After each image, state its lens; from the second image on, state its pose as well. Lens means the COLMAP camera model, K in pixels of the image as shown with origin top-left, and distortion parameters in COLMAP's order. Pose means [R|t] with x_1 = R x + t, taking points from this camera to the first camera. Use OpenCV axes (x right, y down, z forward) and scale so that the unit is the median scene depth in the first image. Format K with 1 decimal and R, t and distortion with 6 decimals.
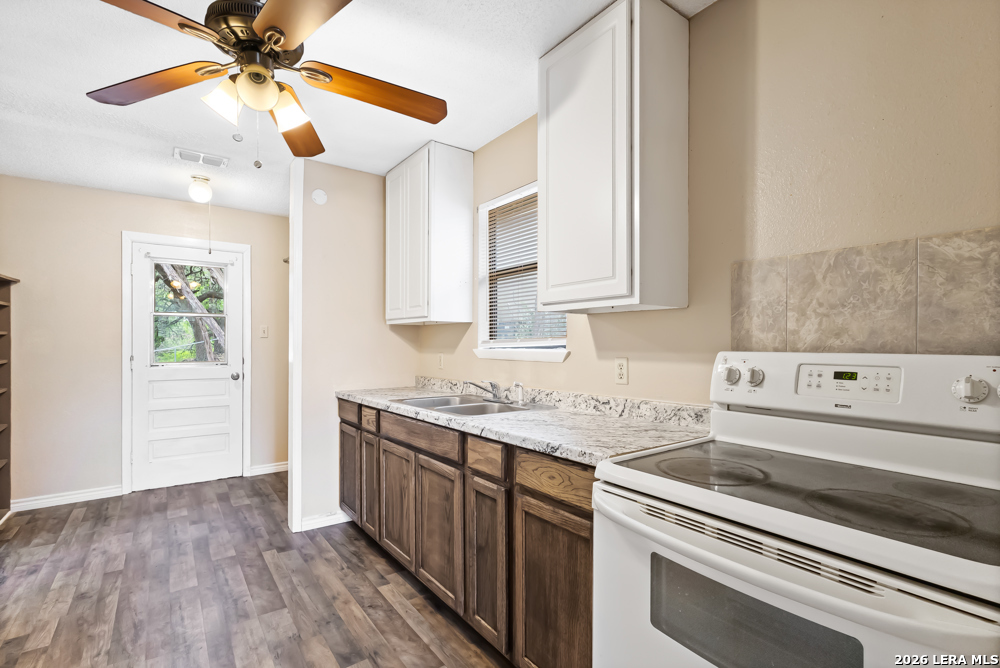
lens RADIAL K [[463.8, 0, 492.9], [0, 463.8, 337.9], [0, 0, 1]] dist [0.003195, 0.000639]
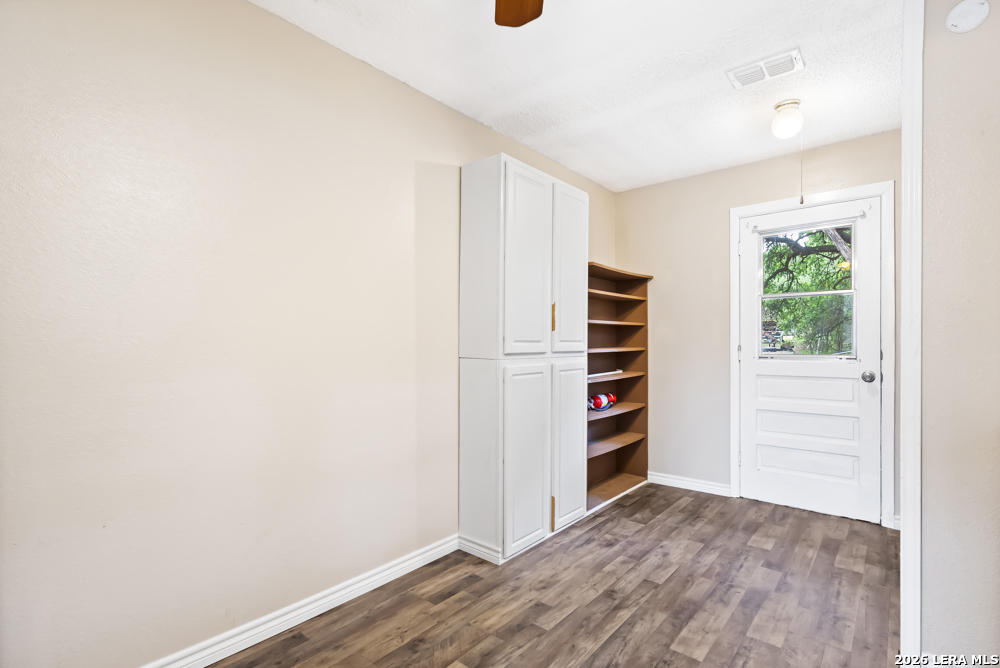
lens RADIAL K [[469.0, 0, 498.4], [0, 469.0, 346.5], [0, 0, 1]] dist [0.002043, 0.000601]
pose [[0.243245, 0.004357, -0.969955, -0.014816], [0.014825, 0.999856, 0.008209, 0.033346], [0.969852, -0.016377, 0.243146, 0.418838]]
